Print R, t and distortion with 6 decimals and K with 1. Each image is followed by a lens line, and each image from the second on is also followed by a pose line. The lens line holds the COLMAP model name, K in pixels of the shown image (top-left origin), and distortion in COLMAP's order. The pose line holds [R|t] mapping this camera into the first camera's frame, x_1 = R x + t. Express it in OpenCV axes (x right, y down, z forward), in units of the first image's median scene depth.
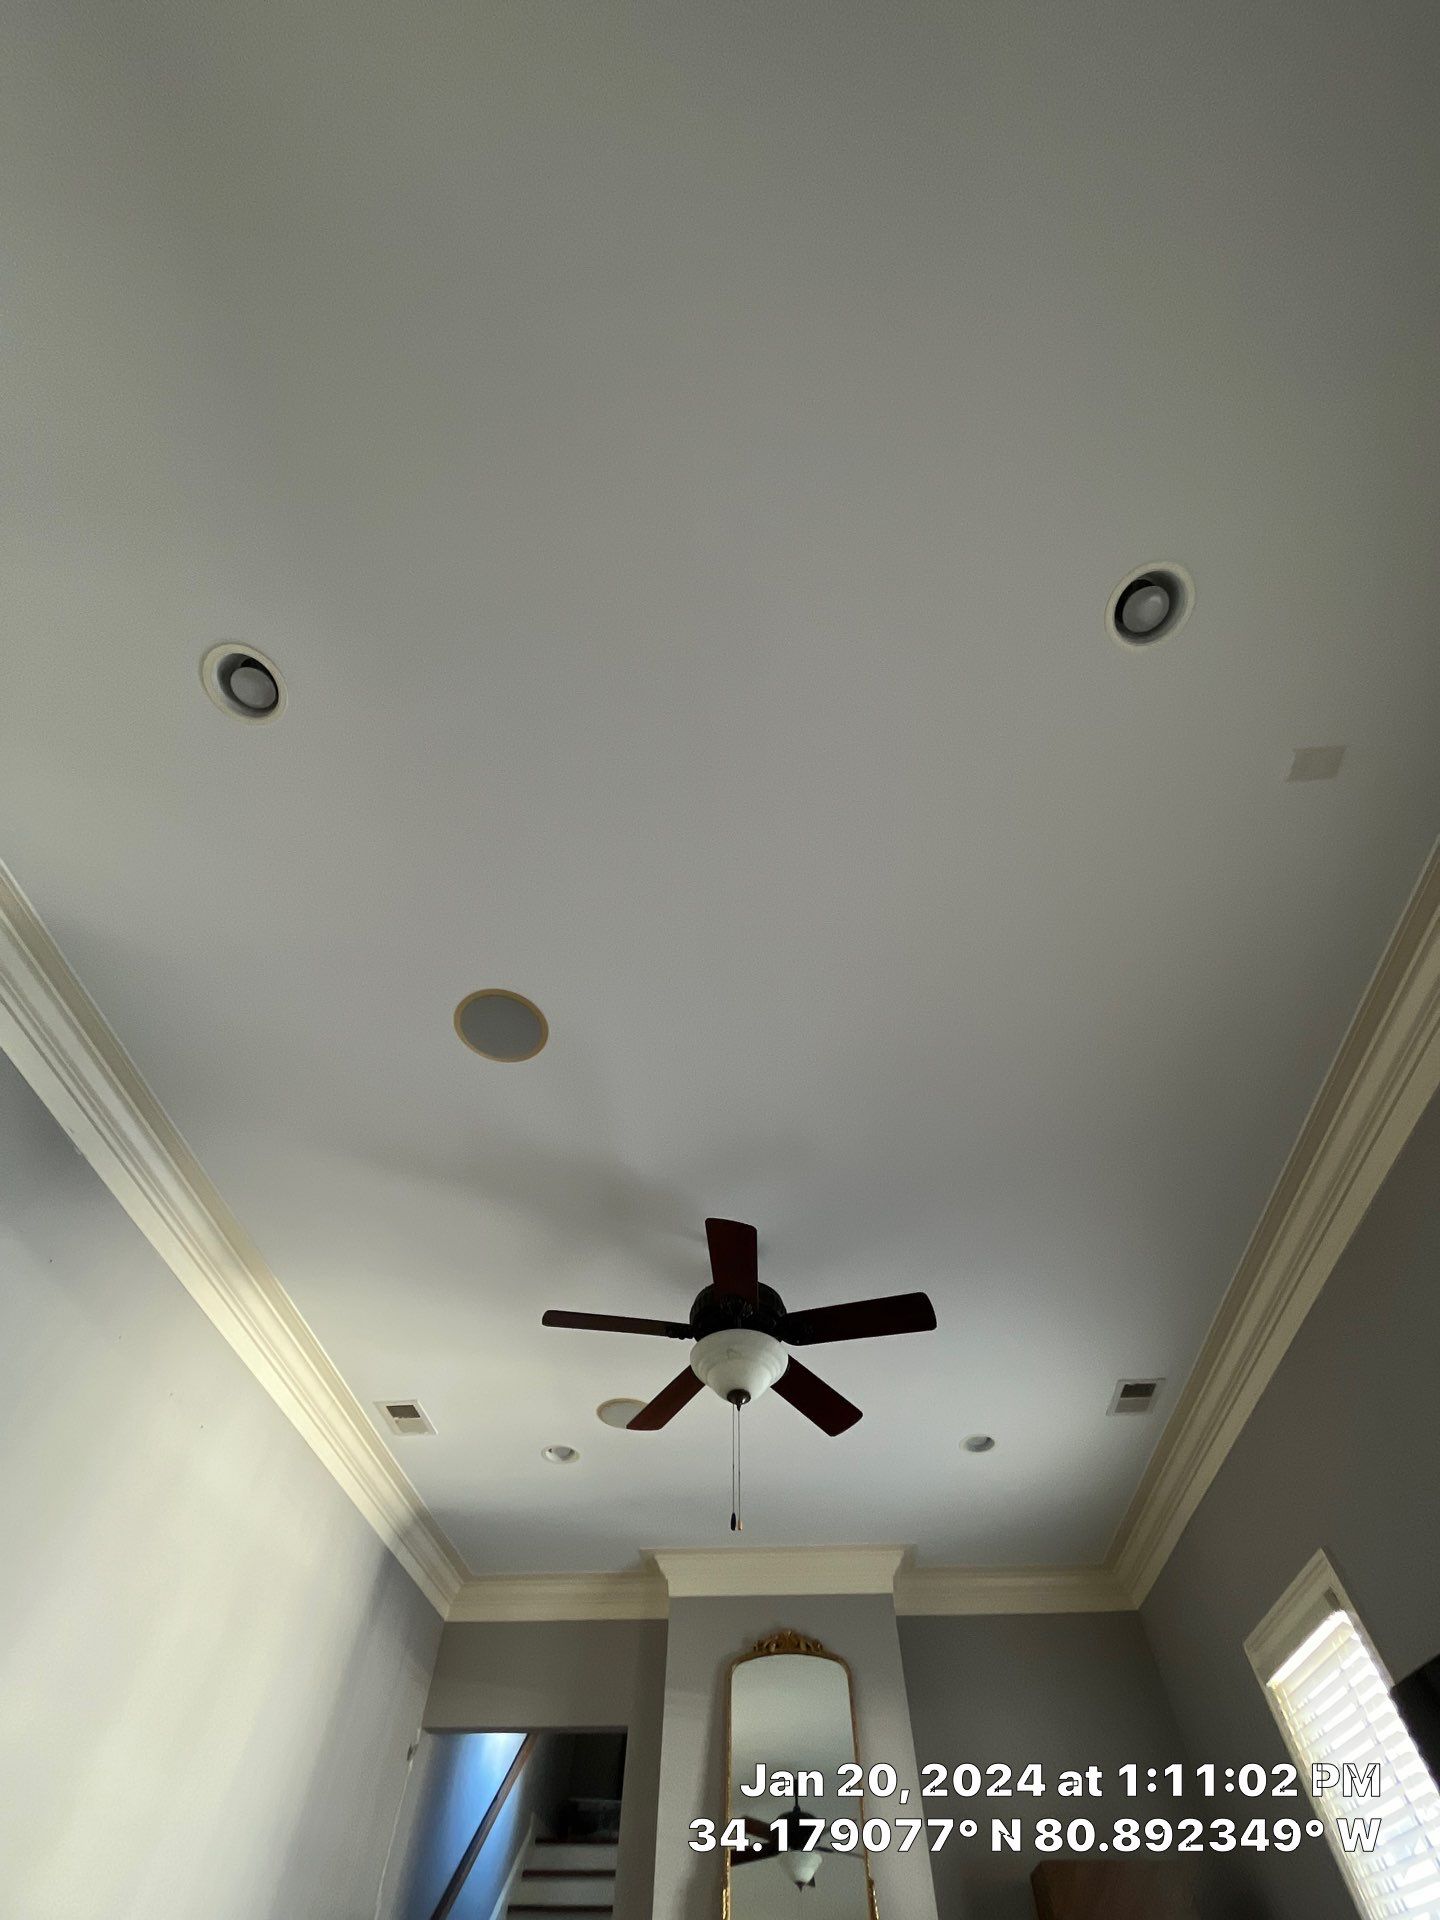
lens RADIAL K [[771.9, 0, 720.0], [0, 771.9, 960.0], [0, 0, 1]] dist [-0.003406, -0.000365]
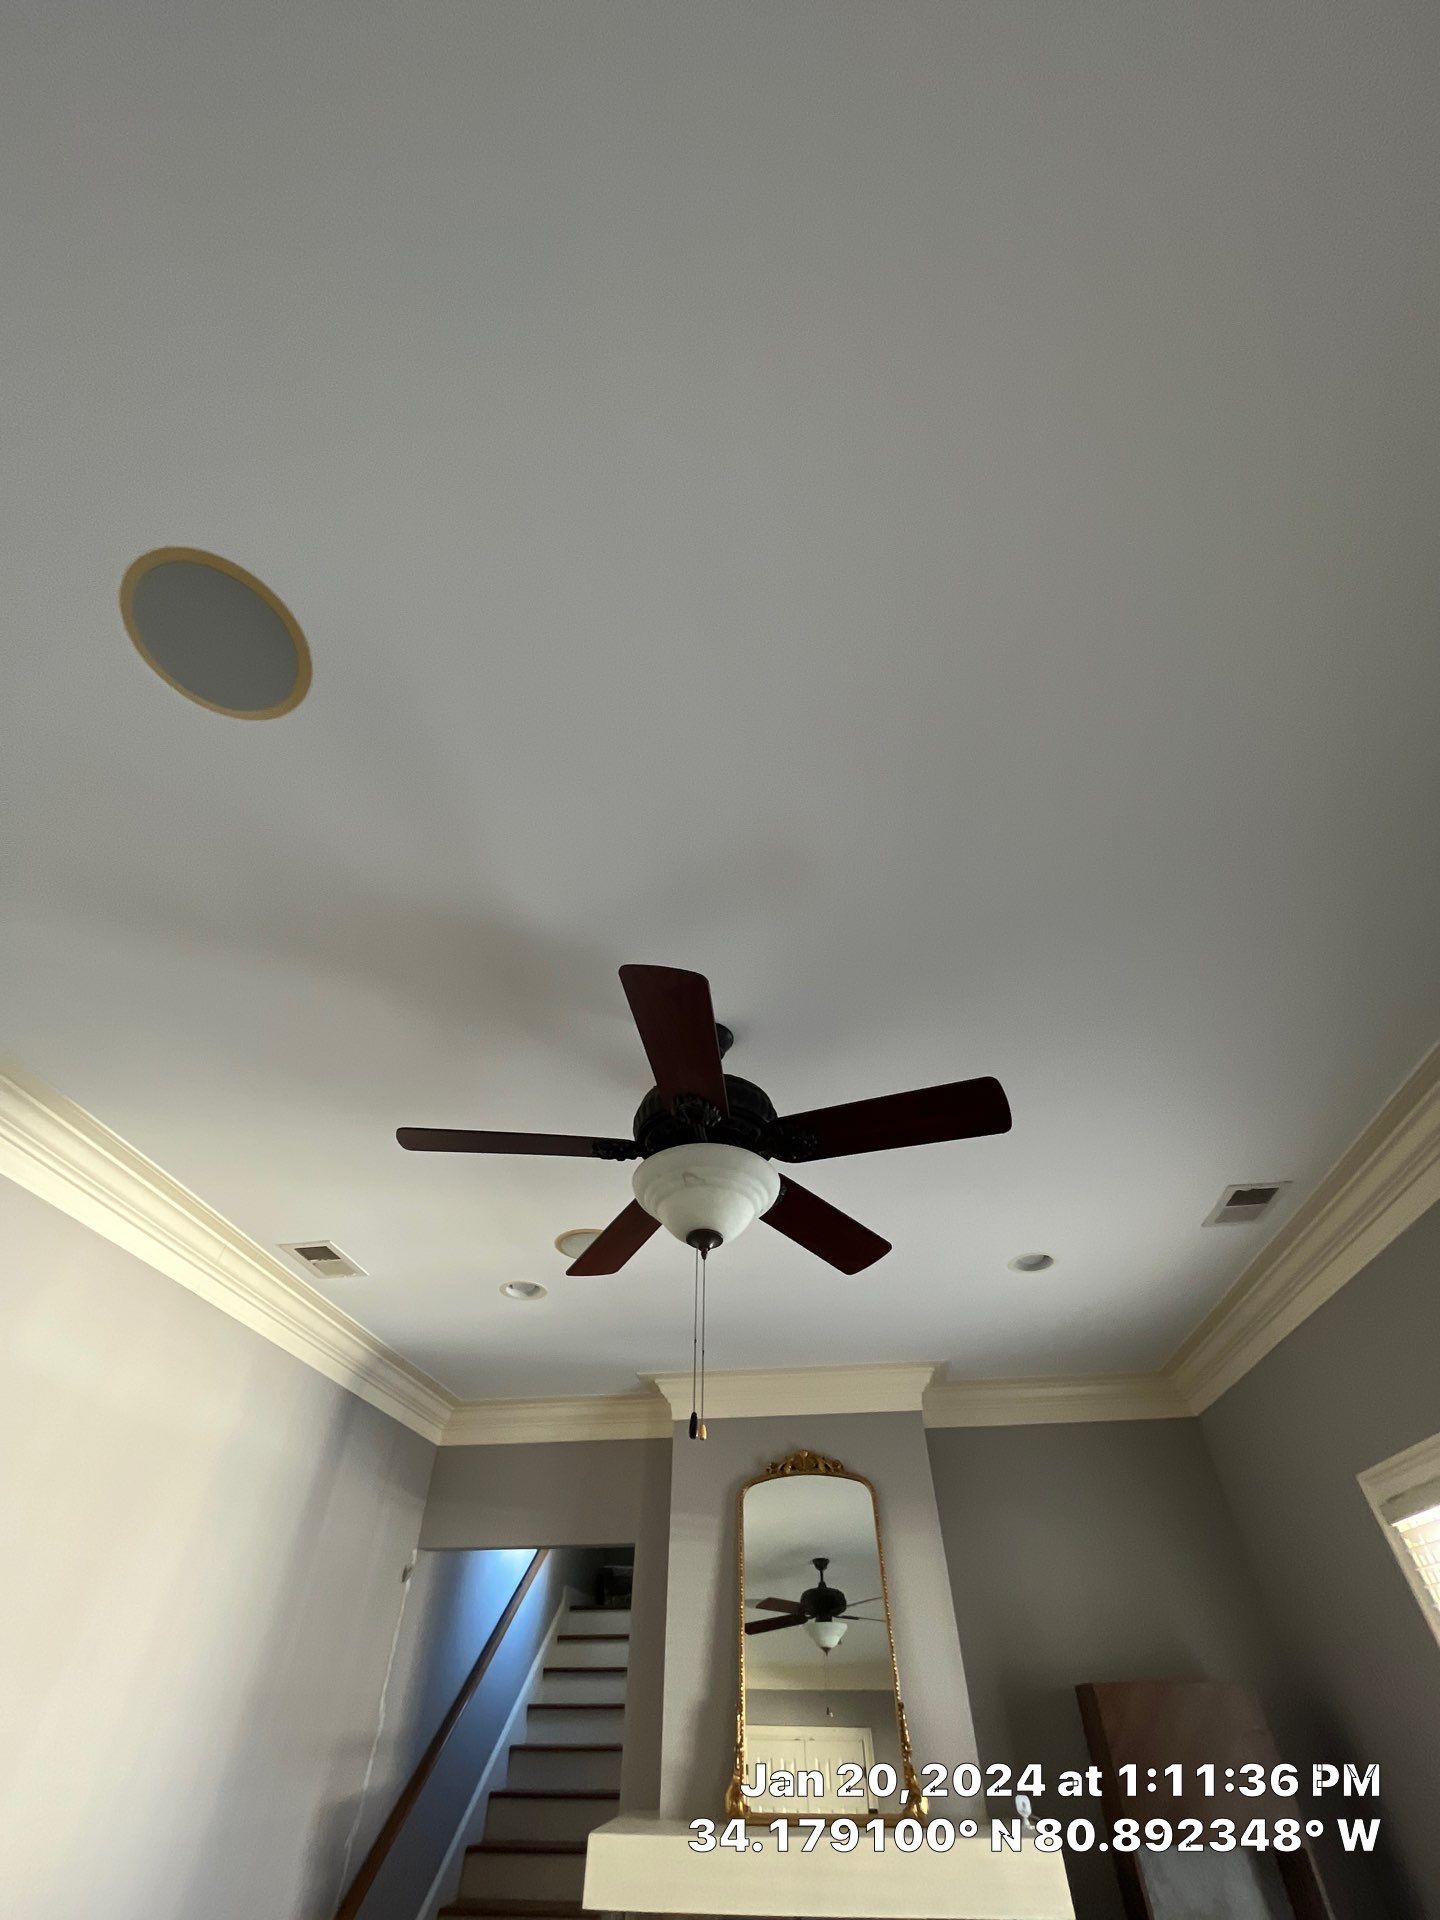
lens RADIAL K [[771.9, 0, 720.0], [0, 771.9, 960.0], [0, 0, 1]] dist [-0.003406, -0.000365]
pose [[0.998660, -0.045489, -0.024696, 0.042612], [0.049698, 0.976029, 0.211889, 0.130244], [0.014465, -0.212832, 0.976982, 0.271736]]
